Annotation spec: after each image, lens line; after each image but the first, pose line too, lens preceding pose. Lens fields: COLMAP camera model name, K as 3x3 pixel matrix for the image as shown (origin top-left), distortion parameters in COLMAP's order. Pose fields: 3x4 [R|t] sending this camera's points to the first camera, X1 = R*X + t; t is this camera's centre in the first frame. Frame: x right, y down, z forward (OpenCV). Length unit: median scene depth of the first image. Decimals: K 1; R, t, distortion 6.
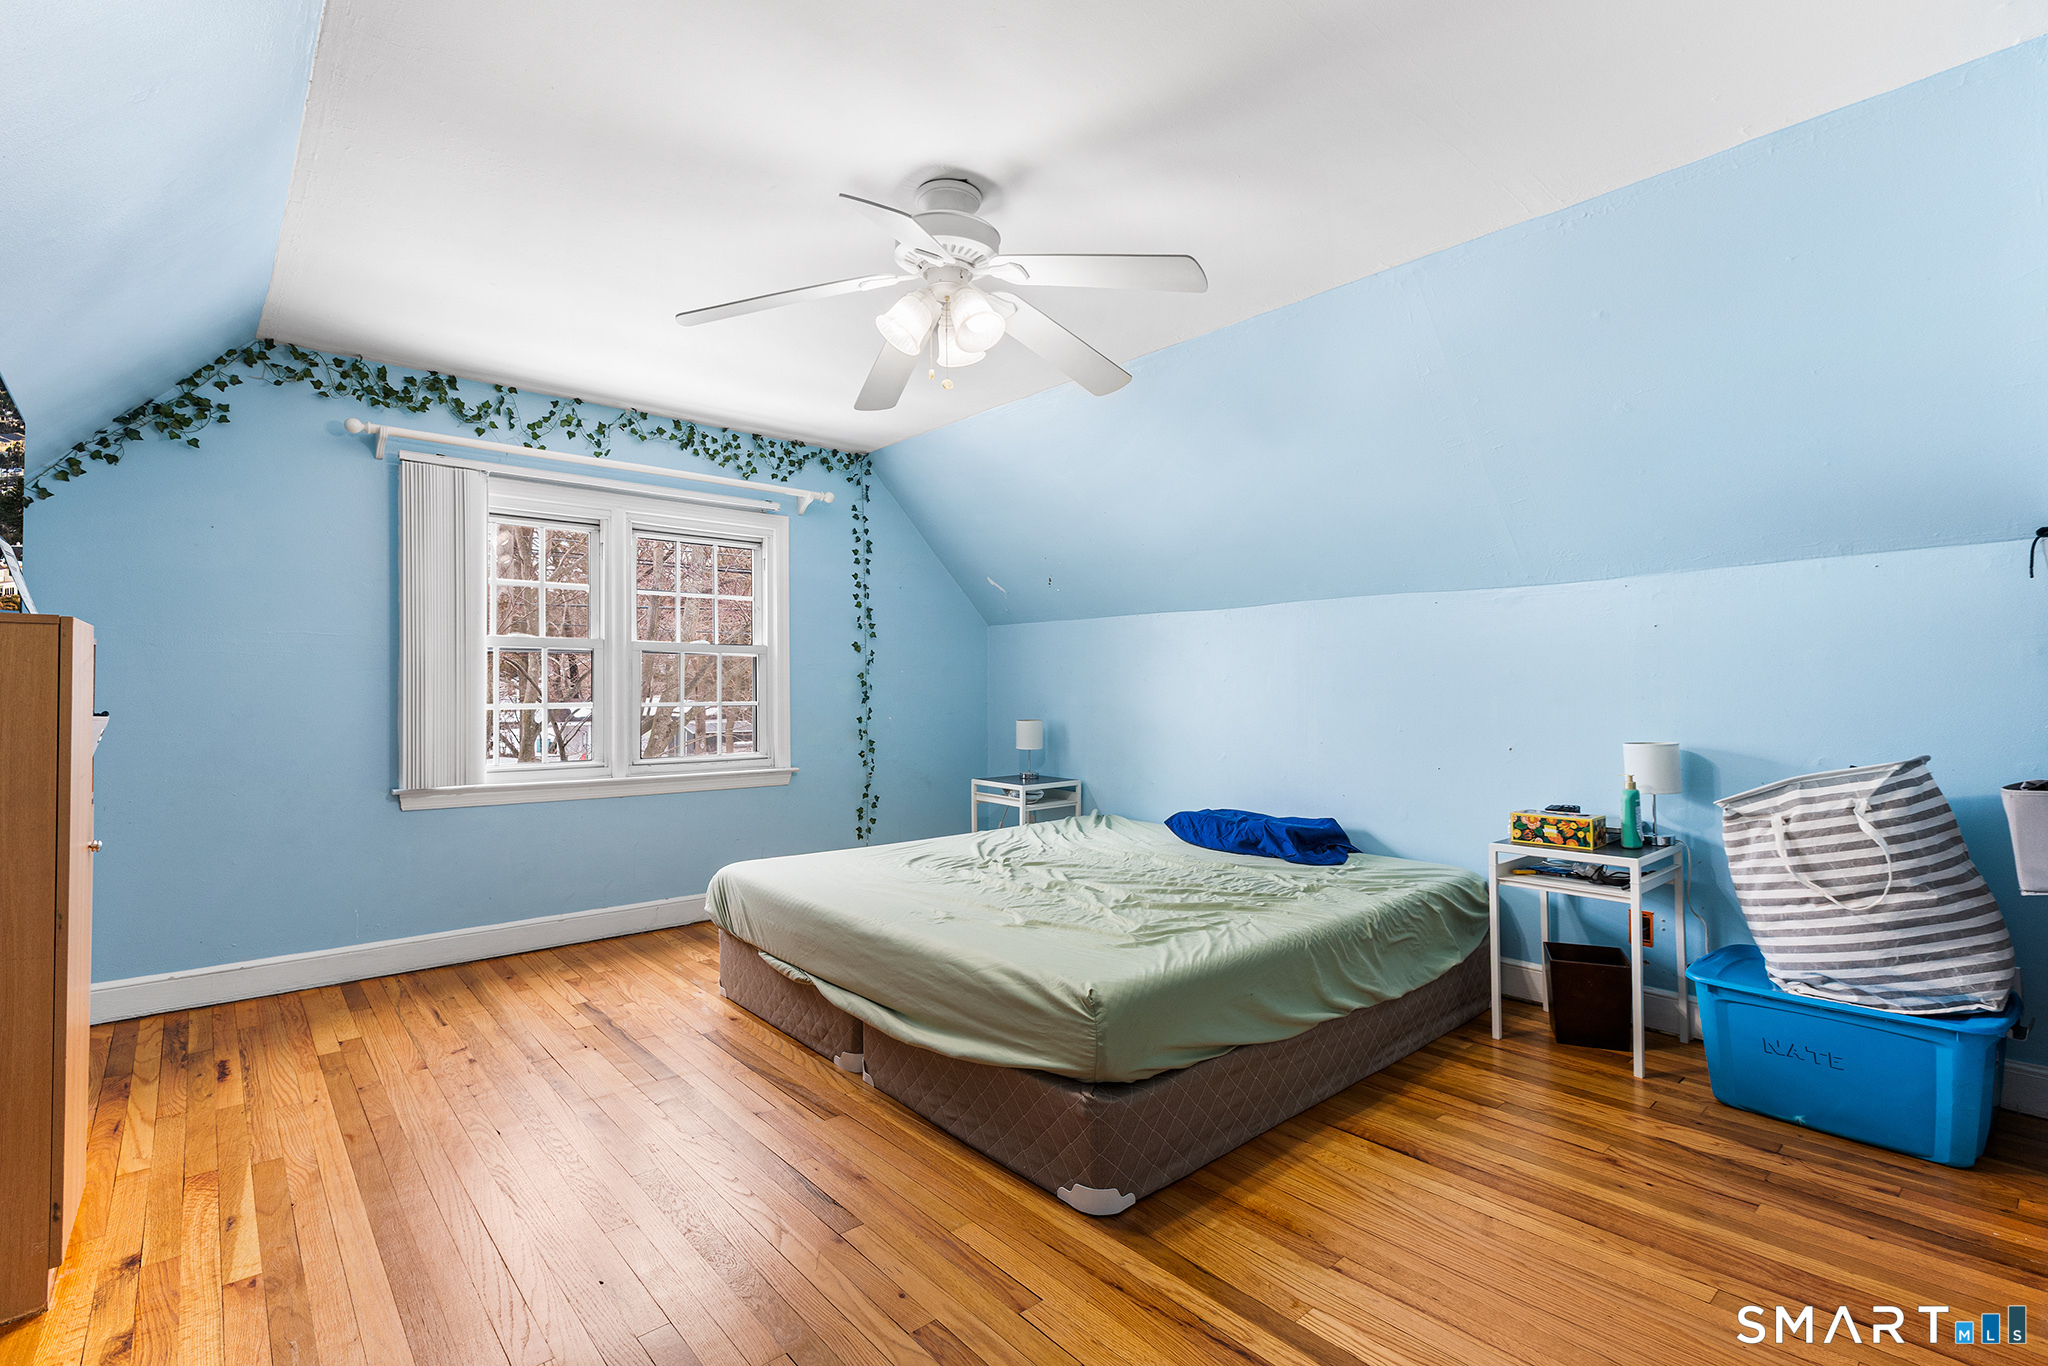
lens RADIAL K [[924.5, 0, 1014.9], [0, 924.5, 686.9], [0, 0, 1]] dist [0.001568, -0.001101]
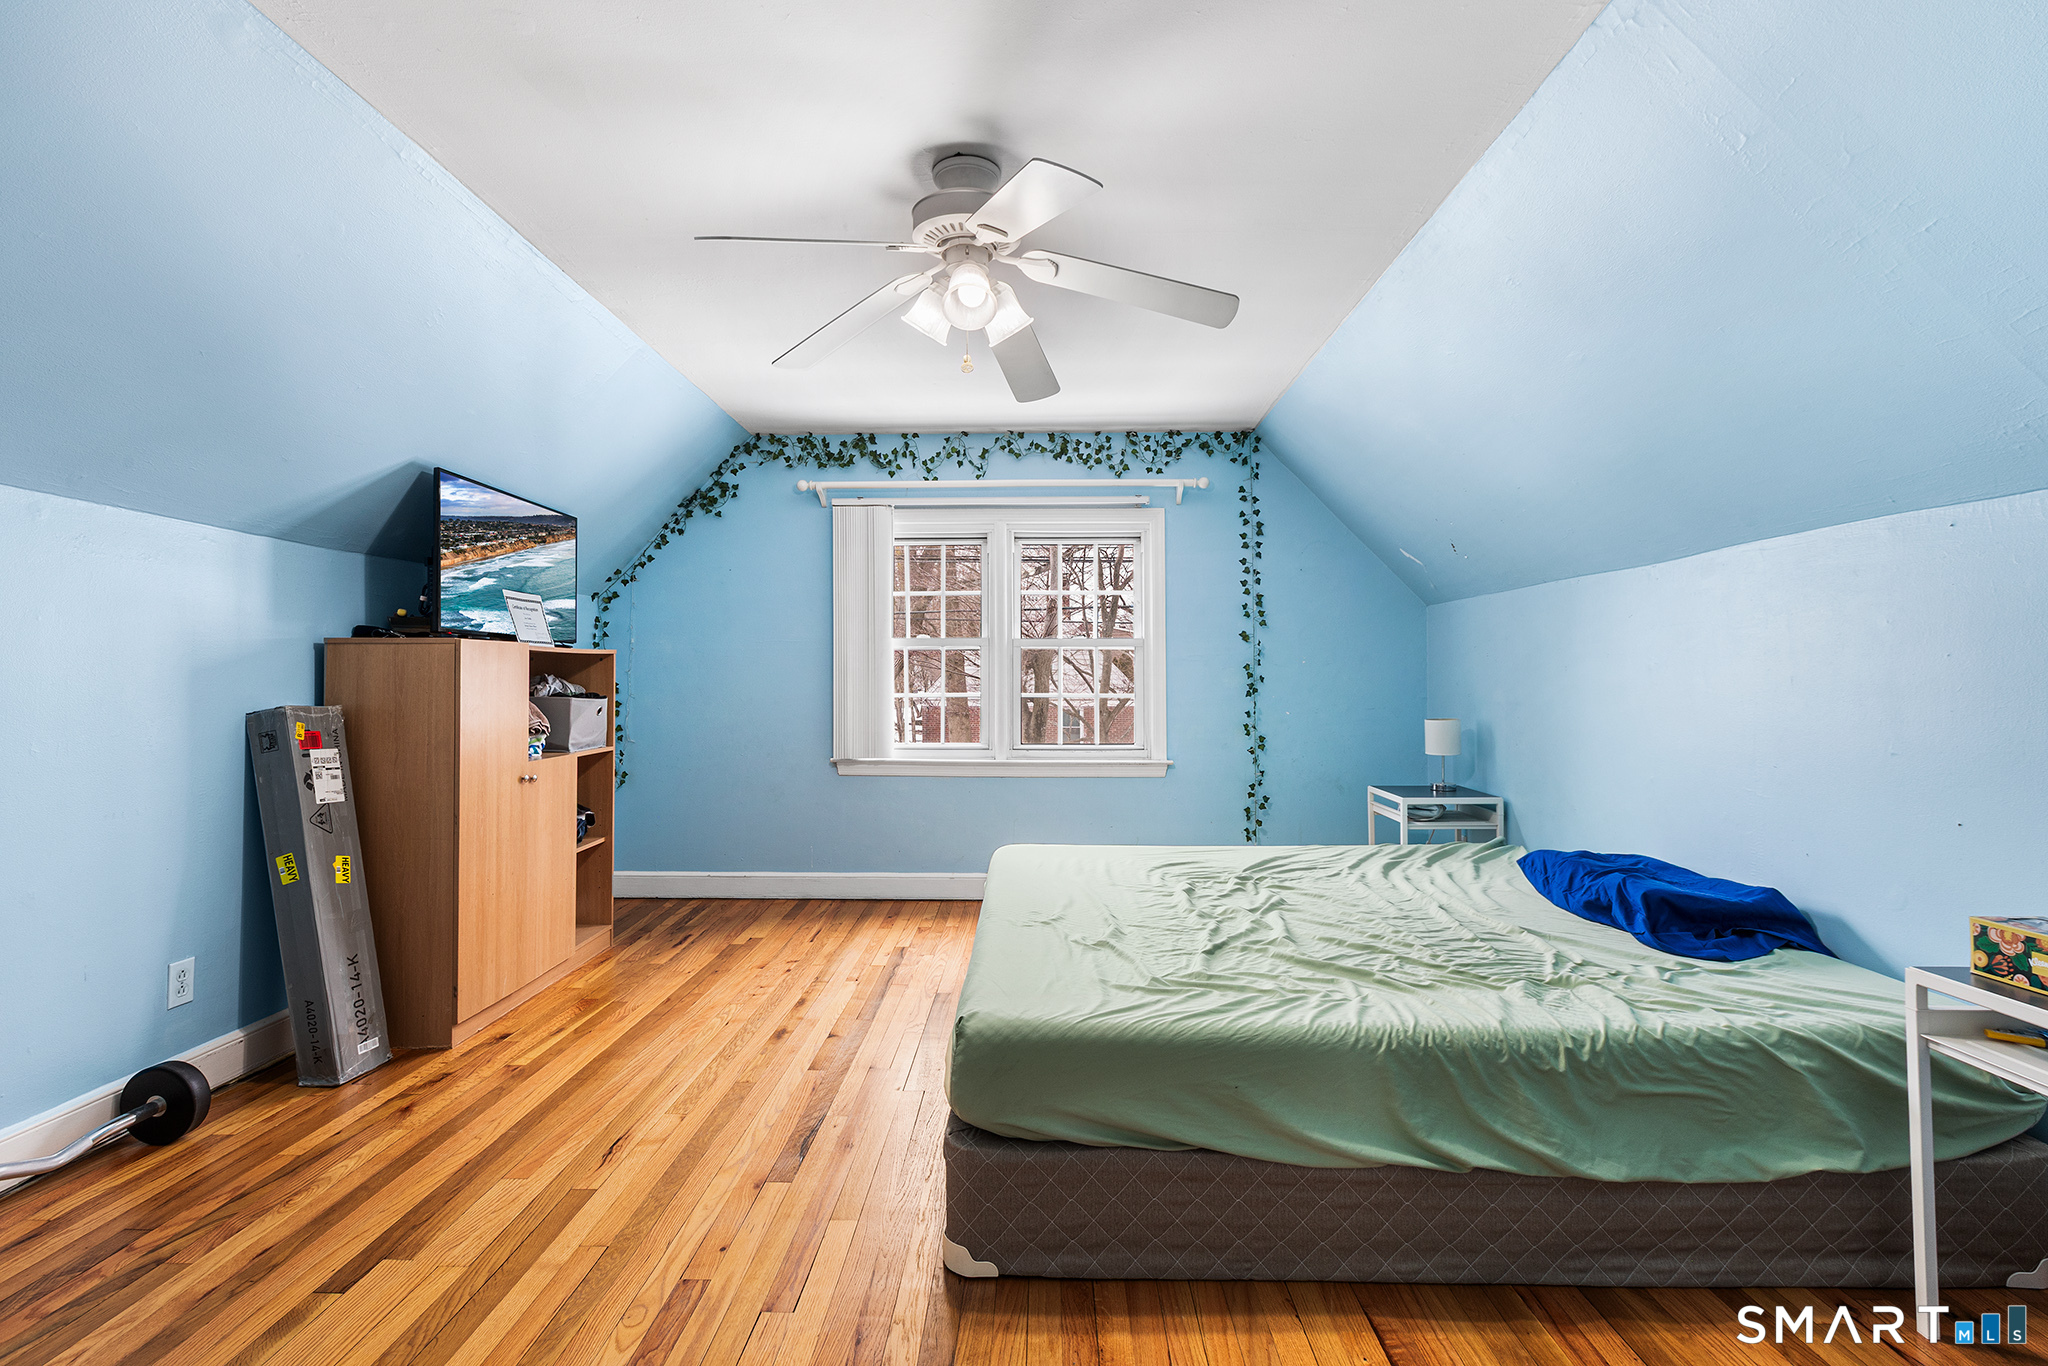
lens RADIAL K [[924.5, 0, 1030.7], [0, 924.5, 678.8], [0, 0, 1]] dist [0.001568, -0.001101]
pose [[0.741466, -0.002234, -0.670987, 0.408723], [0.002149, 0.999997, -0.000954, 0.000563], [0.670987, -0.000734, 0.741469, 0.212340]]
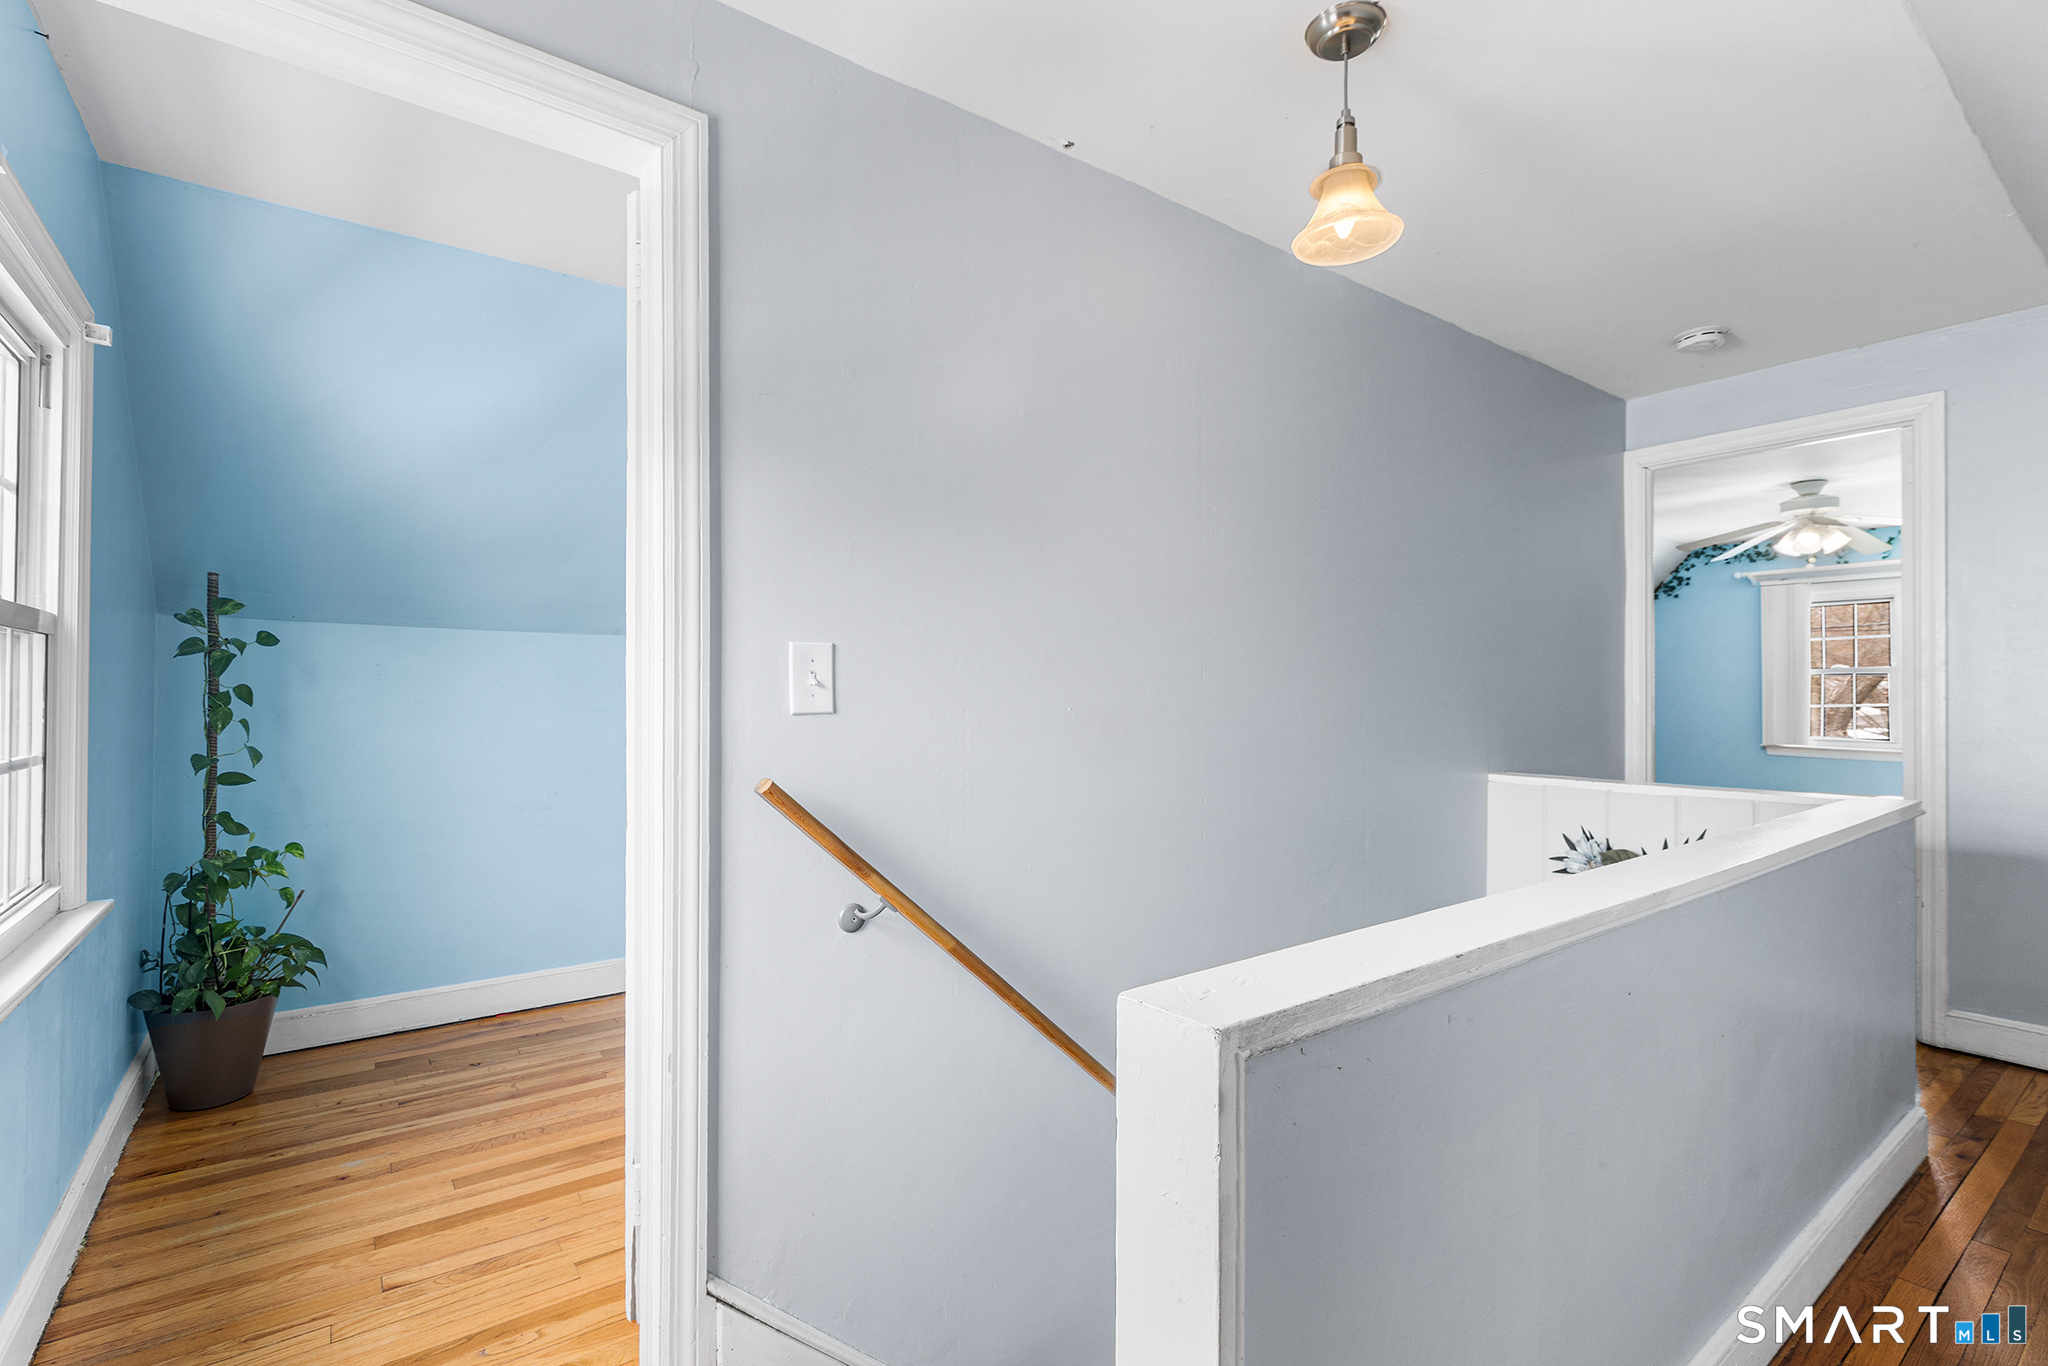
lens RADIAL K [[924.5, 0, 1017.4], [0, 924.5, 676.5], [0, 0, 1]] dist [0.001568, -0.001101]
pose [[-0.064043, -0.007454, -0.997919, 1.492956], [0.002187, 0.999969, -0.007609, -0.028241], [0.997945, -0.002669, -0.064025, -0.533467]]
